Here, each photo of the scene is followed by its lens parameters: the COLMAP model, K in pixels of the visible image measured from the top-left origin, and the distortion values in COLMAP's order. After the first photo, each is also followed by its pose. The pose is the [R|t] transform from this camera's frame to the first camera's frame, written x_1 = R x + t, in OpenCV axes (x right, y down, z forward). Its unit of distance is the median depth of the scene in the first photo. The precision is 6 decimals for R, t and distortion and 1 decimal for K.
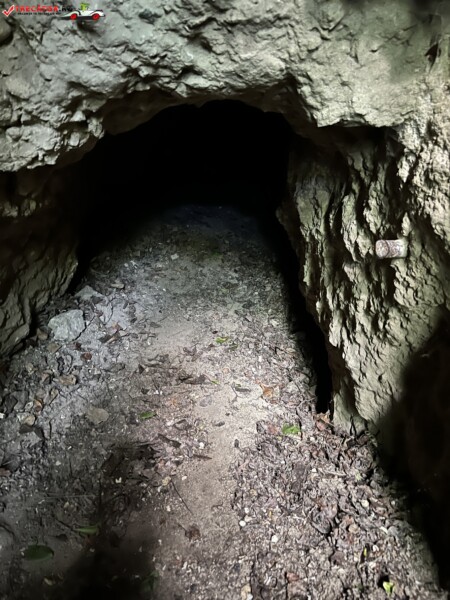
lens RADIAL K [[449.3, 0, 227.7], [0, 449.3, 303.5], [0, 0, 1]] dist [0.053038, -0.065129]
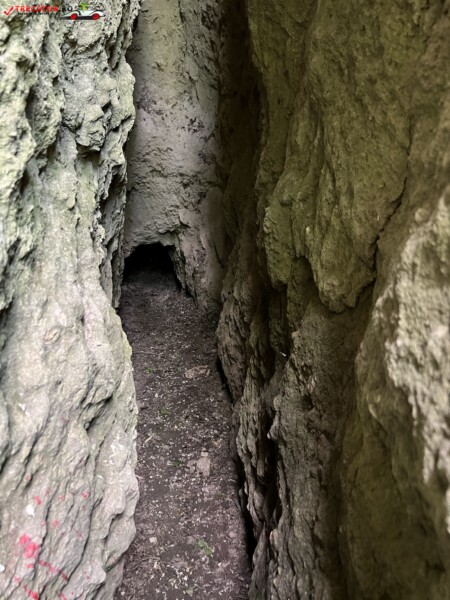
lens RADIAL K [[449.3, 0, 223.2], [0, 449.3, 301.1], [0, 0, 1]] dist [0.053038, -0.065129]
pose [[0.976738, -0.178896, 0.118237, 0.044580], [0.188671, 0.978990, -0.077341, 0.557556], [-0.101917, 0.097849, 0.989969, -2.797582]]
